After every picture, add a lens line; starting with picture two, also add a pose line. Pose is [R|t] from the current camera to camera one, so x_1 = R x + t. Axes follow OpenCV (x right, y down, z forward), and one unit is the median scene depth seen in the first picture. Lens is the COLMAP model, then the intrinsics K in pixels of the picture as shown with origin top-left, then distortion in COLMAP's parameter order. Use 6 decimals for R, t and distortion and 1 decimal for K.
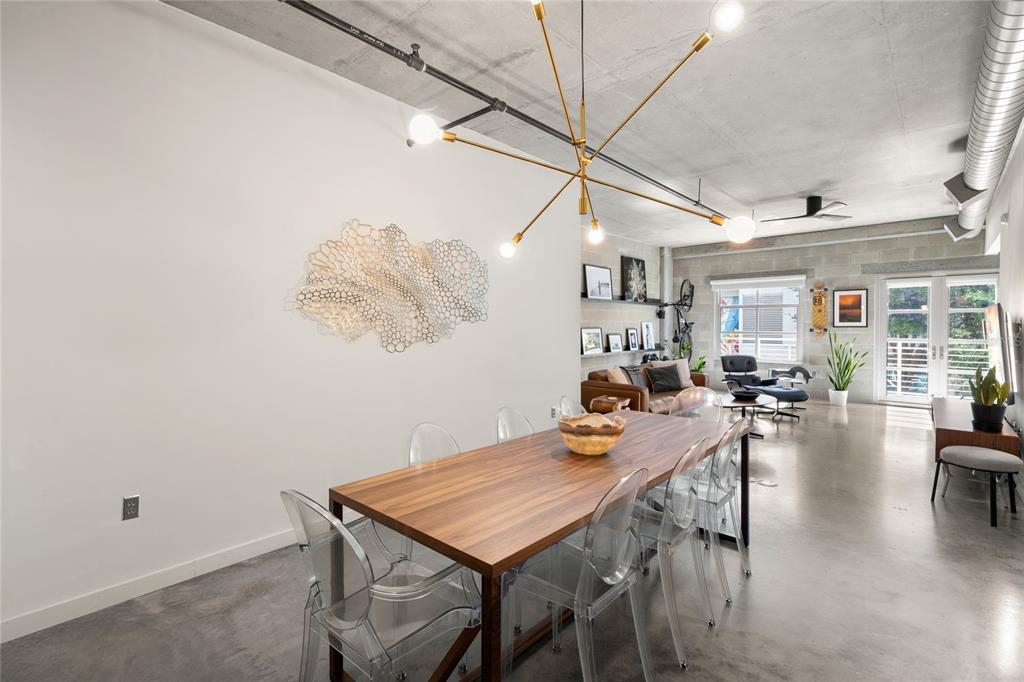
lens RADIAL K [[472.8, 0, 512.5], [0, 472.8, 333.4], [0, 0, 1]] dist [-0.000778, -0.000229]
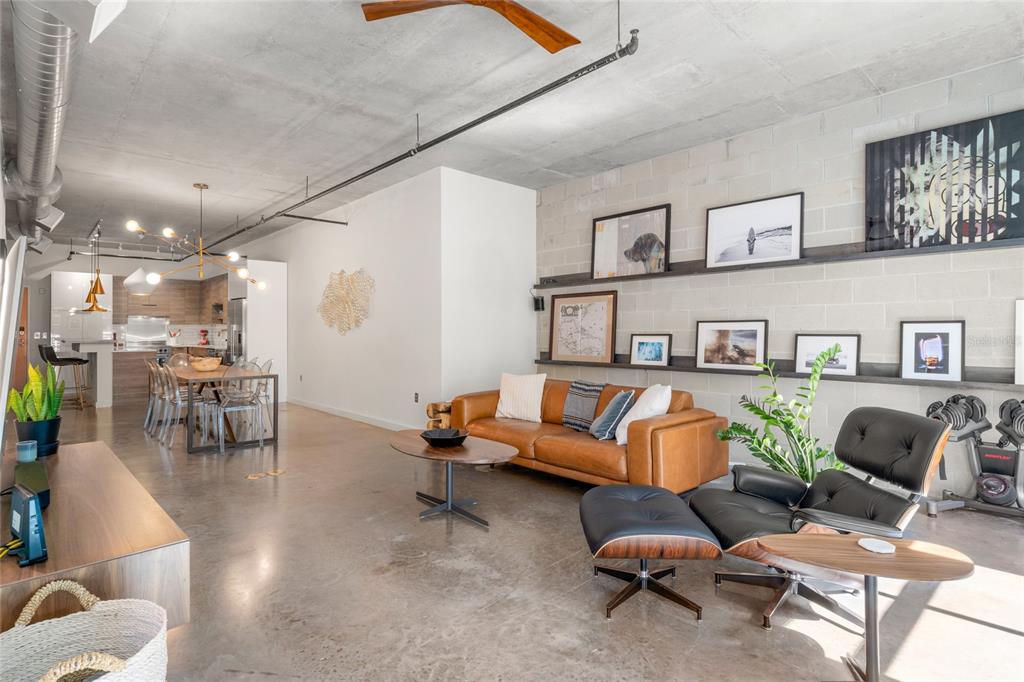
lens RADIAL K [[524.5, 0, 516.8], [0, 524.5, 326.7], [0, 0, 1]] dist [-0.001200, -0.000430]
pose [[-0.085531, -0.003091, -0.996331, 1.780145], [-0.014519, 0.999893, -0.001856, 0.000167], [0.996230, 0.014307, -0.085567, 1.837667]]
